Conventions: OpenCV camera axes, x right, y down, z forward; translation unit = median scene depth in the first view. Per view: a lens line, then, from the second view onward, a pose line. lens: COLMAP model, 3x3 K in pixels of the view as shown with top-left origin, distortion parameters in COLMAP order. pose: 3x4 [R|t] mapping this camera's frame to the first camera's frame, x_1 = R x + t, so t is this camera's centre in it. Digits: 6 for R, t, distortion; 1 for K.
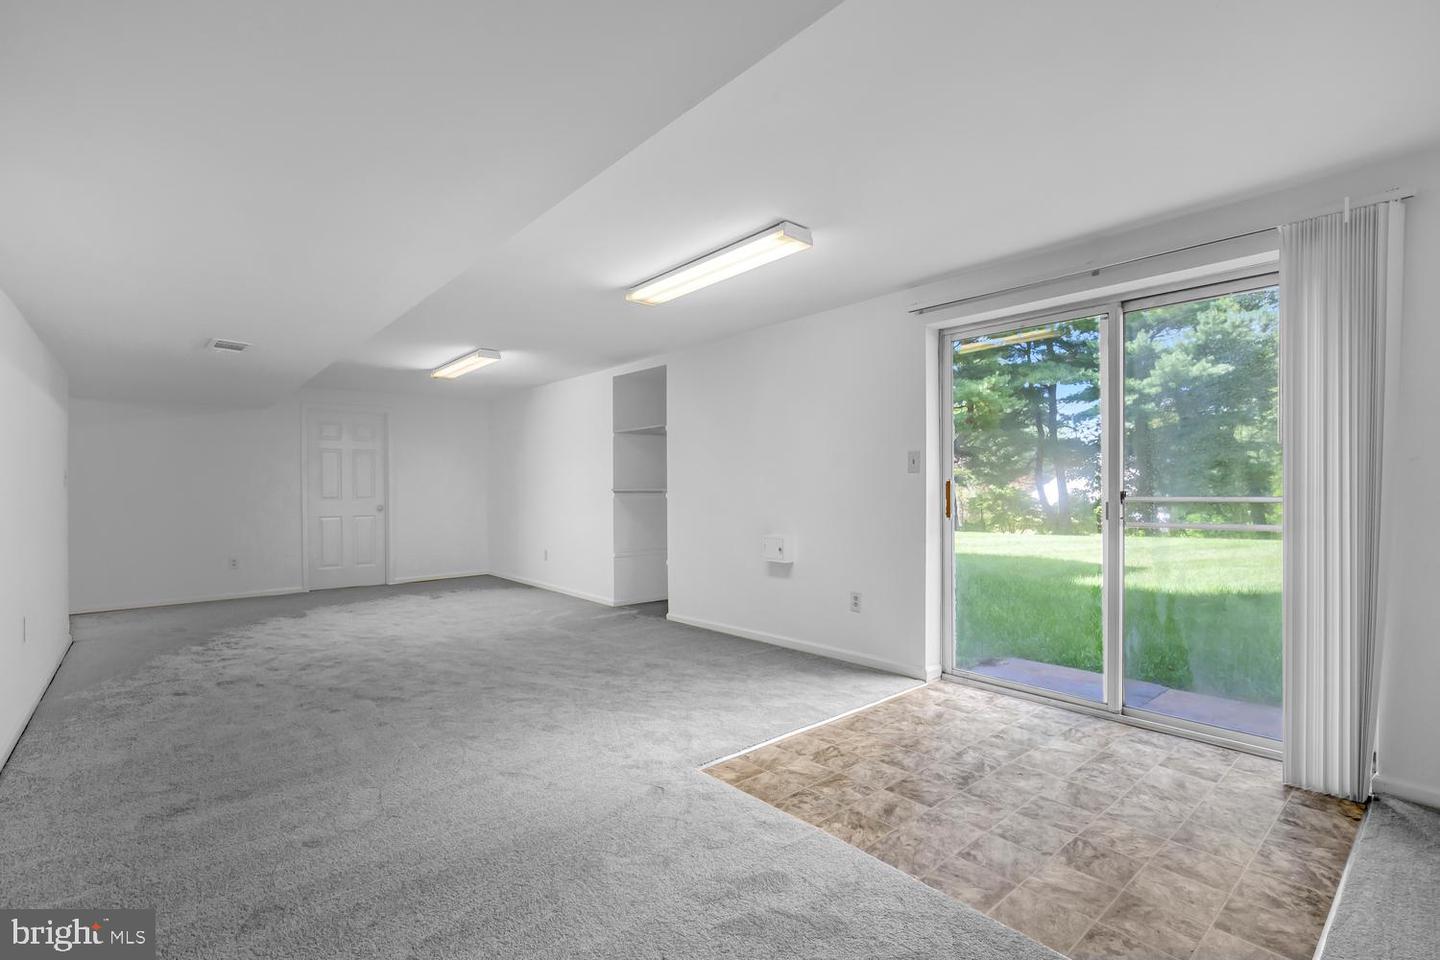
lens RADIAL K [[663.7, 0, 711.7], [0, 663.7, 493.5], [0, 0, 1]] dist [-0.000076, 0.000871]
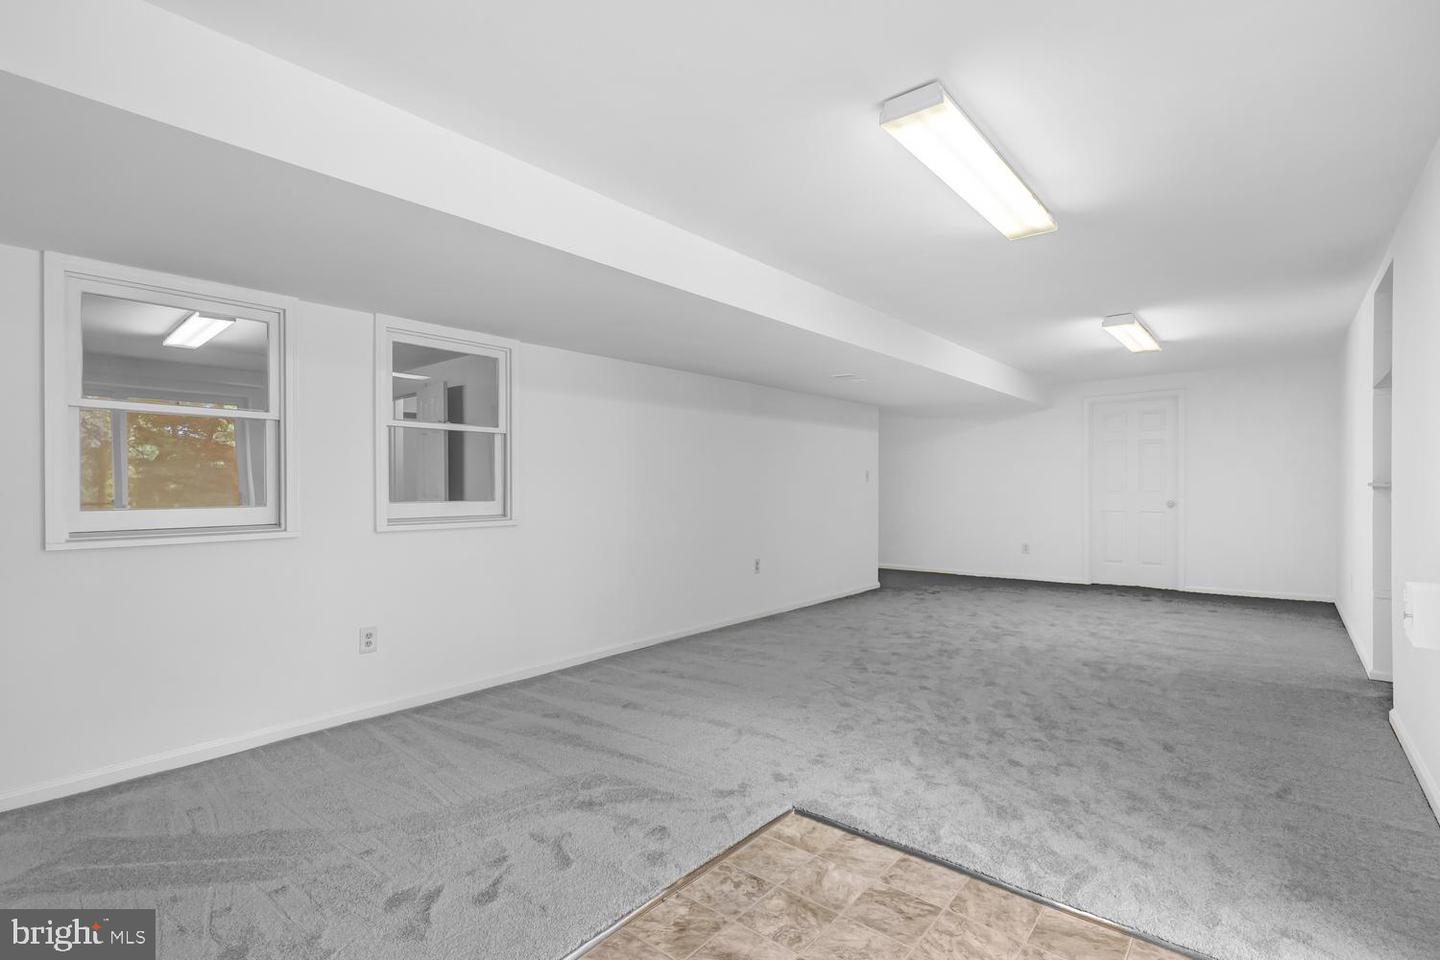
lens RADIAL K [[663.7, 0, 709.8], [0, 663.7, 475.8], [0, 0, 1]] dist [-0.000076, 0.000871]
pose [[0.158029, -0.010416, -0.987380, 0.631592], [-0.004689, 0.999925, -0.011299, -0.006016], [0.987423, 0.006415, 0.157968, 0.582898]]
